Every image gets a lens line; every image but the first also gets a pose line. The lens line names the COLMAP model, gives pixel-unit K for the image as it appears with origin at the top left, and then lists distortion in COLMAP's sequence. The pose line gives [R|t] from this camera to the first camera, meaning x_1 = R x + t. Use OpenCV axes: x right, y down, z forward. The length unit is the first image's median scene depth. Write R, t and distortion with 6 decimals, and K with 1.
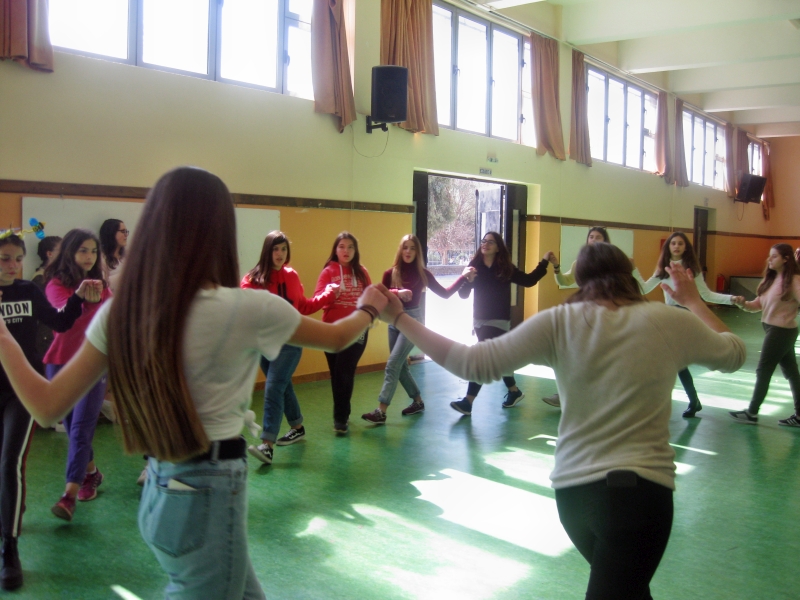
lens RADIAL K [[828.5, 0, 422.2], [0, 828.5, 302.1], [0, 0, 1]] dist [-0.179834, 0.140306]
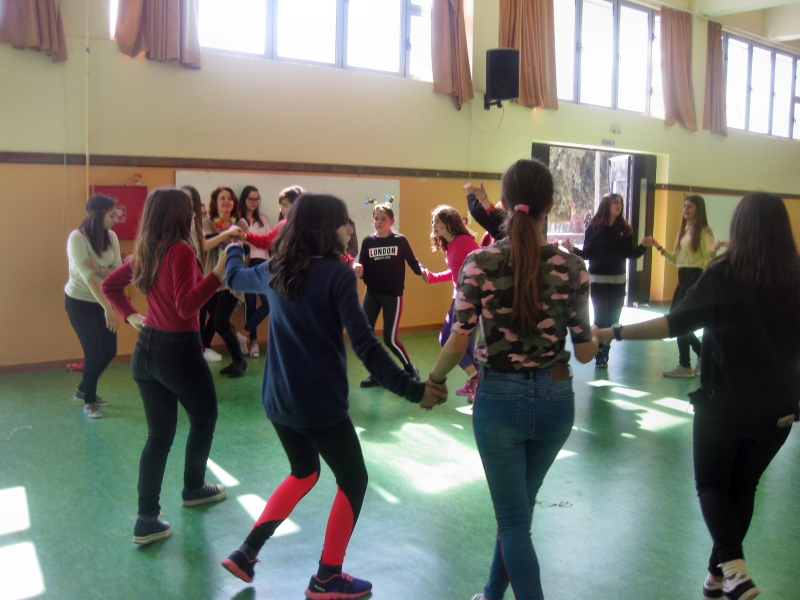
lens RADIAL K [[823.5, 0, 411.7], [0, 823.5, 301.6], [0, 0, 1]] dist [-0.186579, 0.170709]
pose [[0.970978, 0.026943, -0.237647, 0.083573], [-0.017726, 0.999009, 0.040838, 0.007388], [0.238511, -0.035440, 0.970493, -0.076023]]
